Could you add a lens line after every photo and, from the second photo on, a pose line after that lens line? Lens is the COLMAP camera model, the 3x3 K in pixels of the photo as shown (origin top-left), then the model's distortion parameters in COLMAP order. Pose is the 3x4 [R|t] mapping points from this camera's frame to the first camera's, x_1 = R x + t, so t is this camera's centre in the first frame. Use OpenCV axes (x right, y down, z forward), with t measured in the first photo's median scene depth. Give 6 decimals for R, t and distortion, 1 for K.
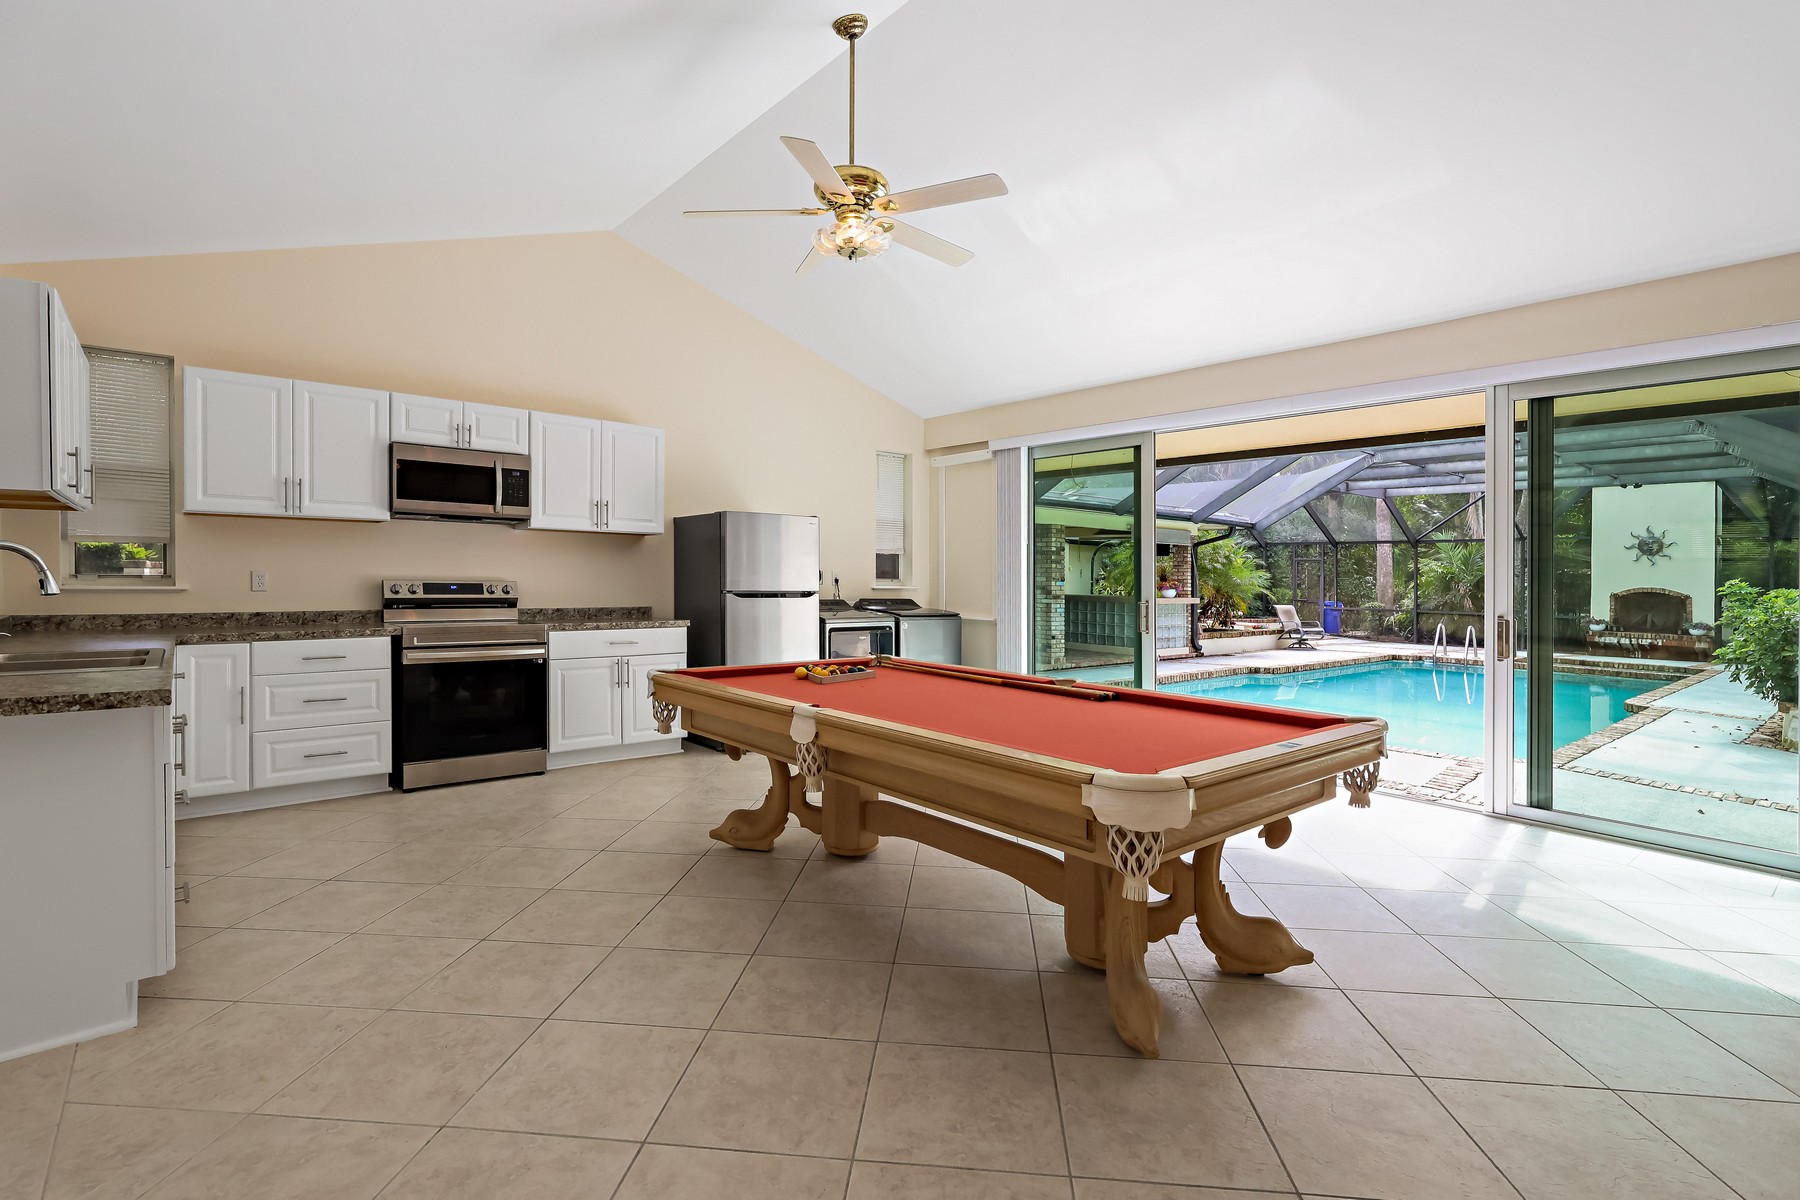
lens RADIAL K [[836.7, 0, 900.0], [0, 836.7, 600.0], [0, 0, 1]] dist [-0.000124, 0.000894]
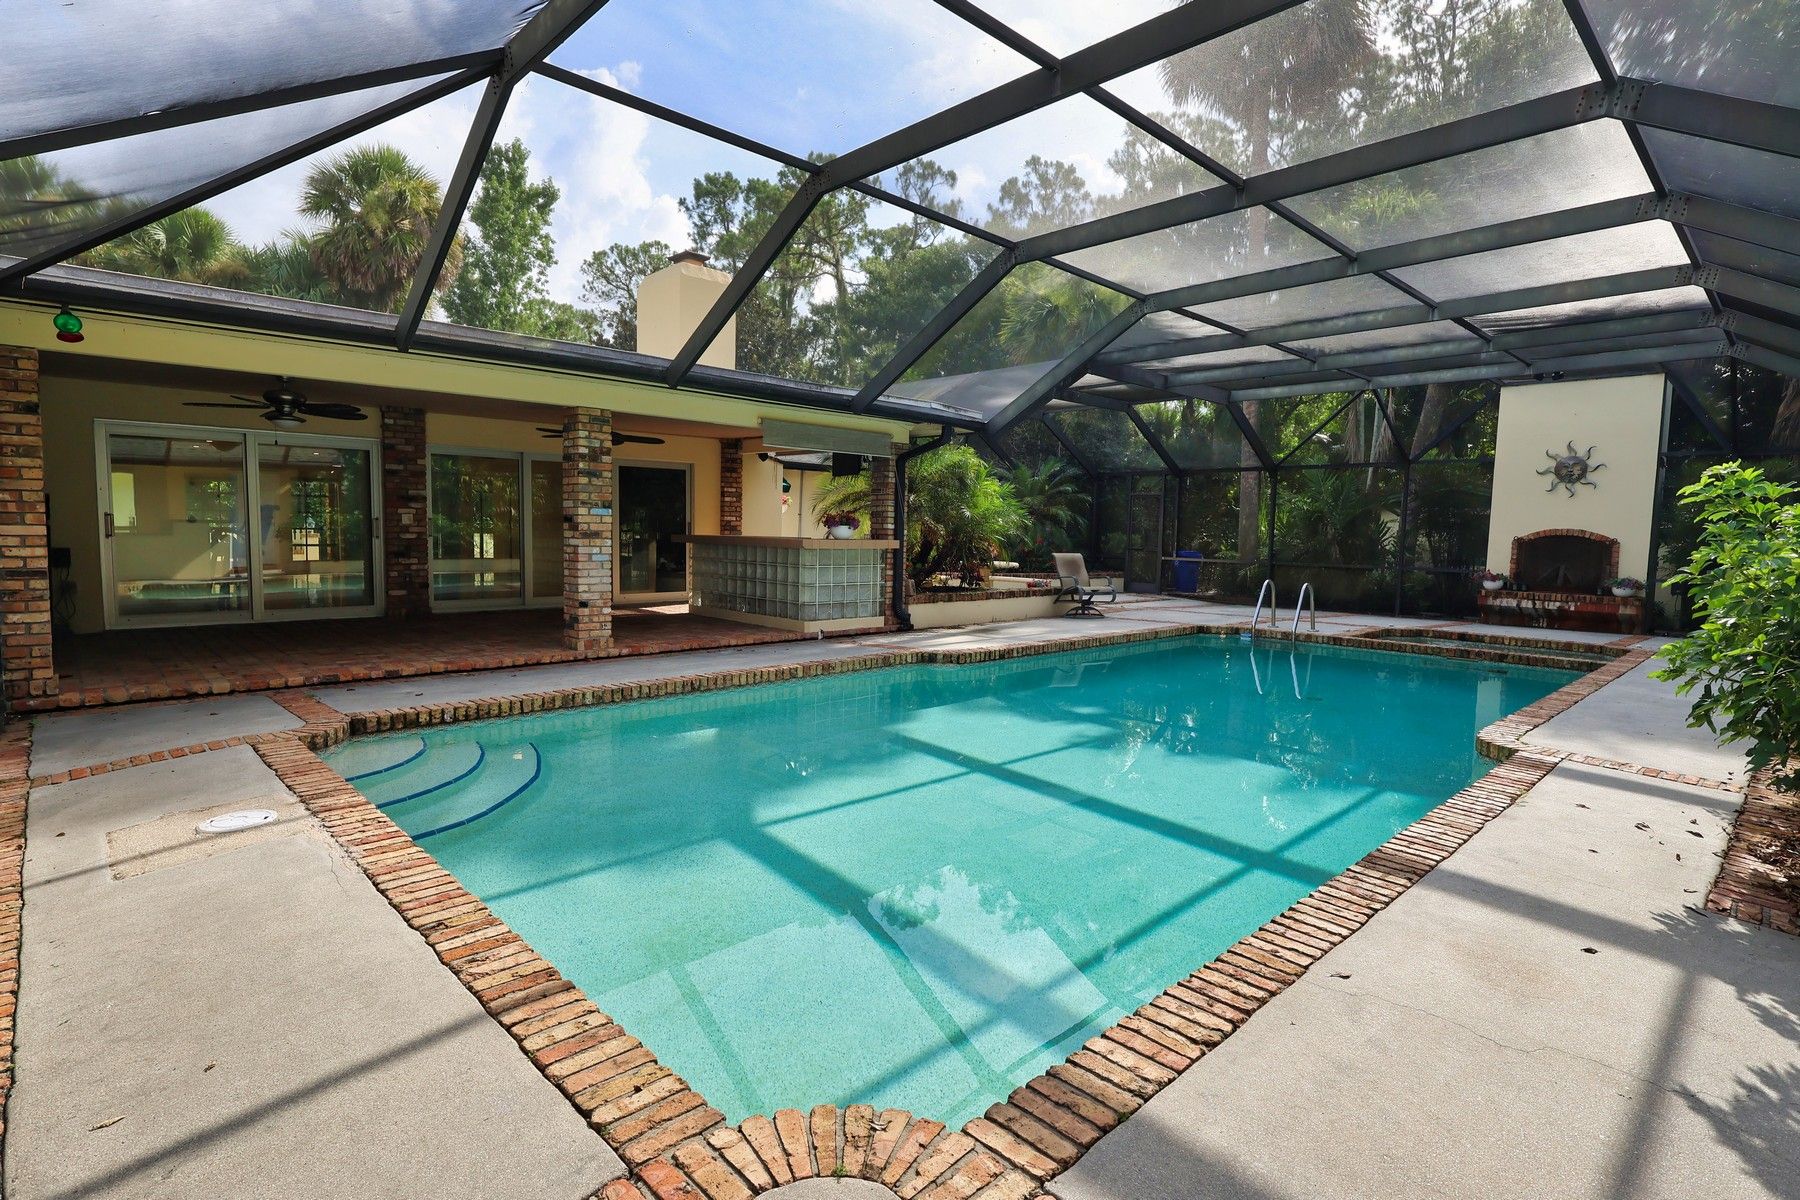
lens RADIAL K [[878.8, 0, 896.2], [0, 878.8, 636.9], [0, 0, 1]] dist [-0.001373, -0.000747]
pose [[0.997644, -0.004695, 0.068444, 0.285747], [-0.001780, 0.995547, 0.094247, 0.007339], [-0.068581, -0.094147, 0.993193, 0.298919]]
